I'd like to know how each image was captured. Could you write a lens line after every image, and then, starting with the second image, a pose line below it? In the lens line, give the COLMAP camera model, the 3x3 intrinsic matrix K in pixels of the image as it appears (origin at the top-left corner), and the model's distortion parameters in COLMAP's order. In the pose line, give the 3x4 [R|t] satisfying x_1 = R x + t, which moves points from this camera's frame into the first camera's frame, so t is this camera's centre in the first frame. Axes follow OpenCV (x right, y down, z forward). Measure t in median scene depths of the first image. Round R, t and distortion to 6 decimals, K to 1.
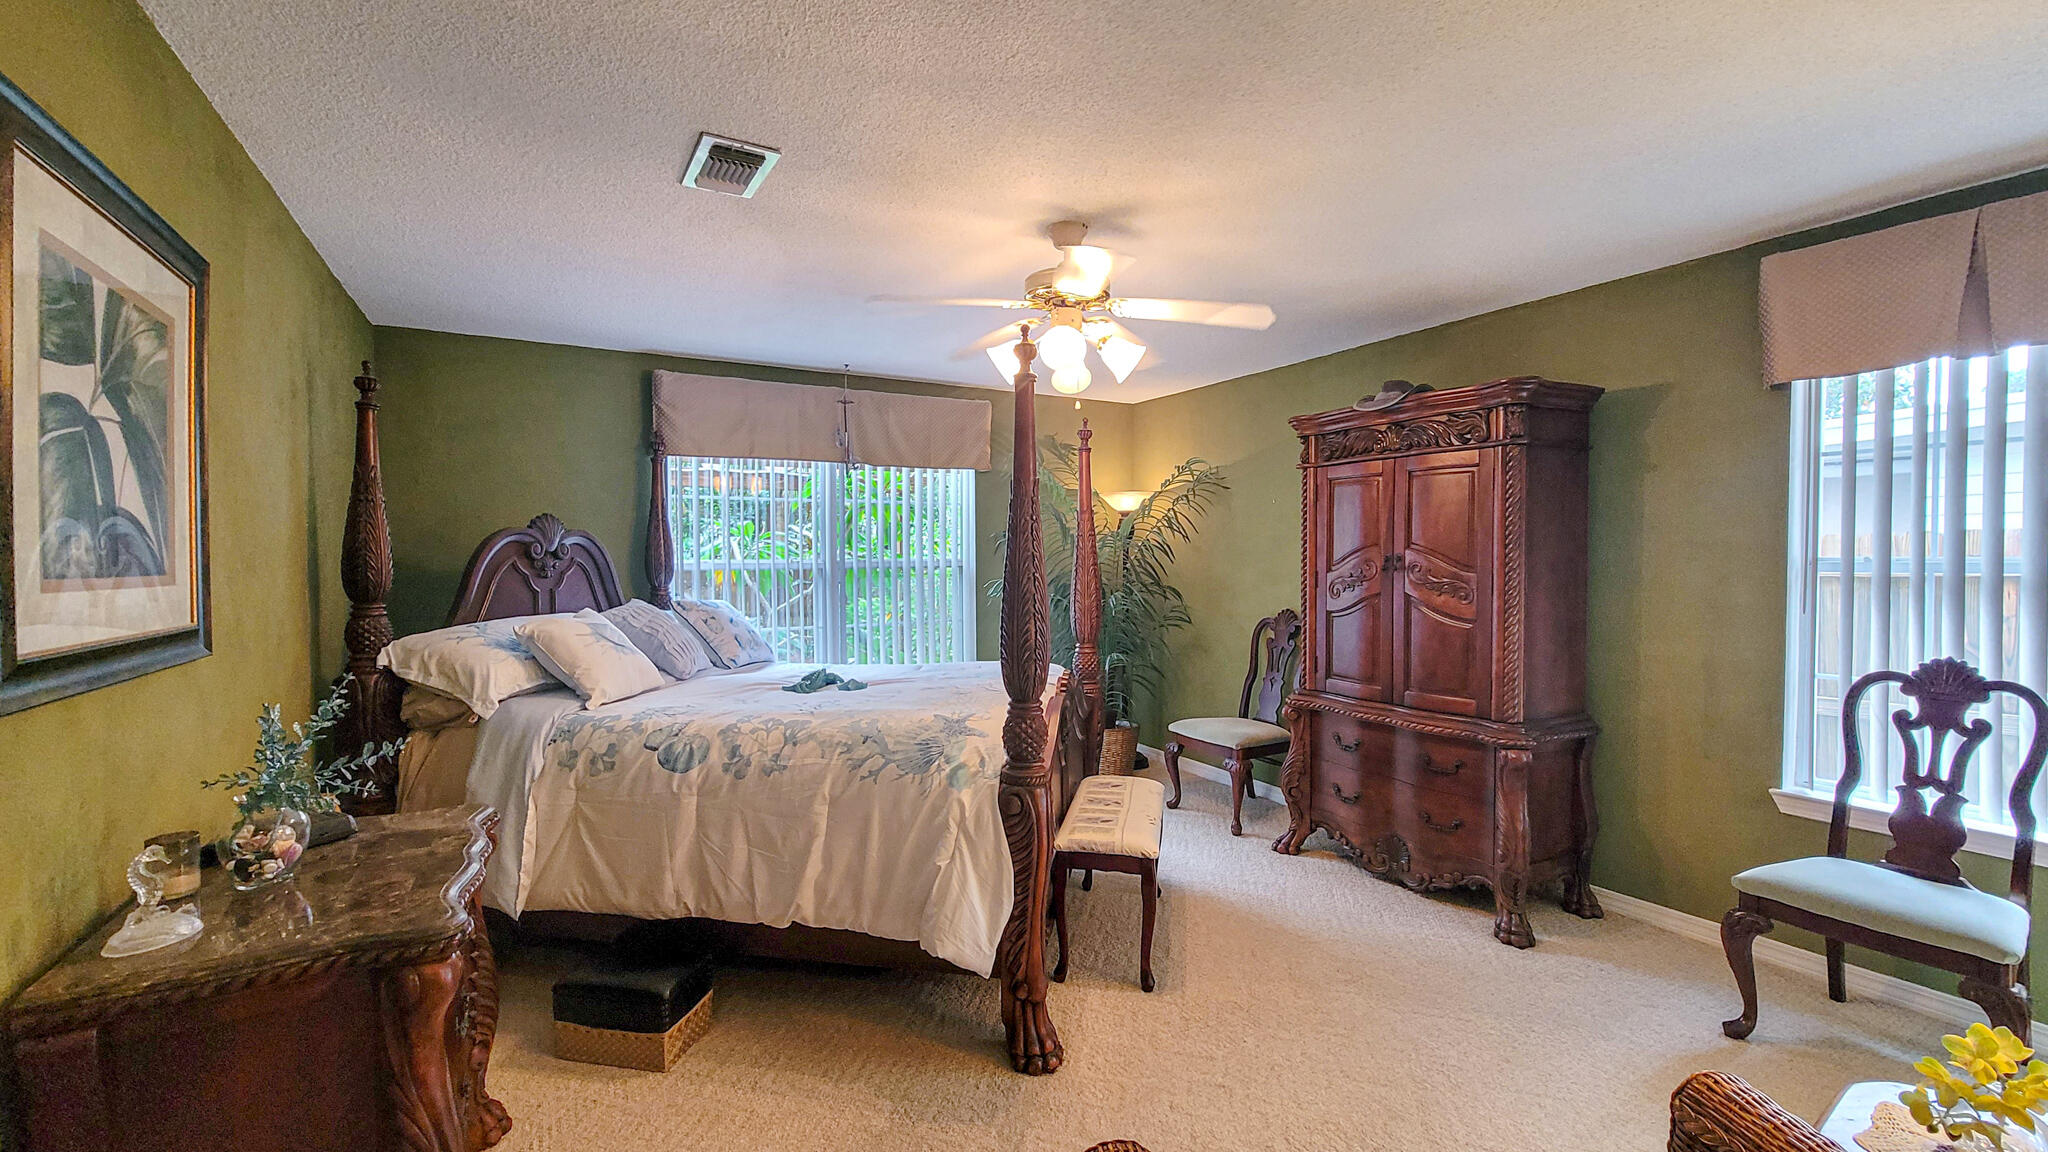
lens RADIAL K [[840.7, 0, 1016.1], [0, 840.7, 578.6], [0, 0, 1]] dist [-0.000380, -0.000170]
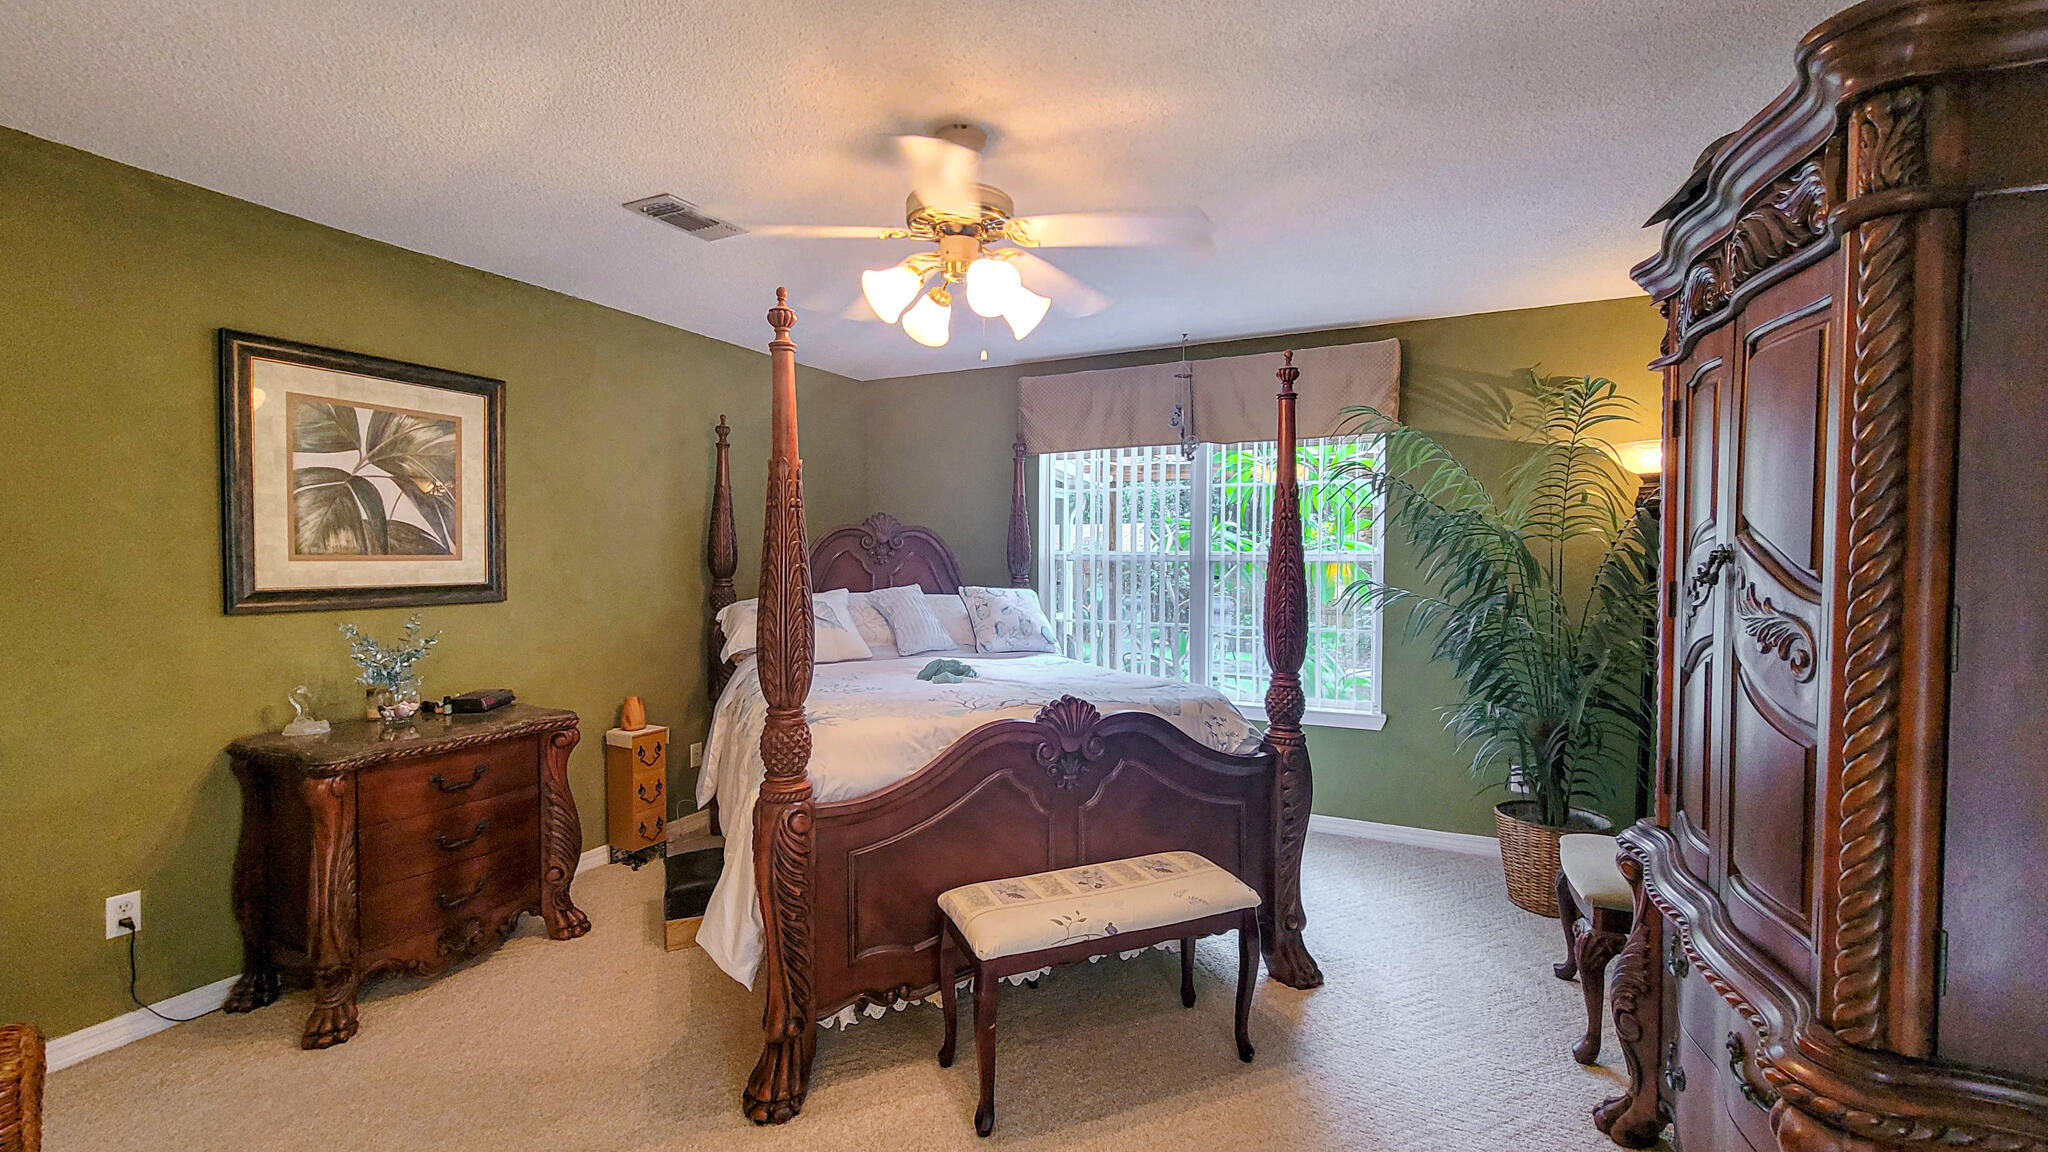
lens RADIAL K [[822.9, 0, 974.0], [0, 822.9, 576.2], [0, 0, 1]] dist [0.000051, -0.000303]
pose [[0.566340, 0.033273, -0.823500, 0.505786], [-0.026823, 0.999400, 0.021933, -0.011984], [0.823735, 0.009668, 0.566893, 0.397447]]
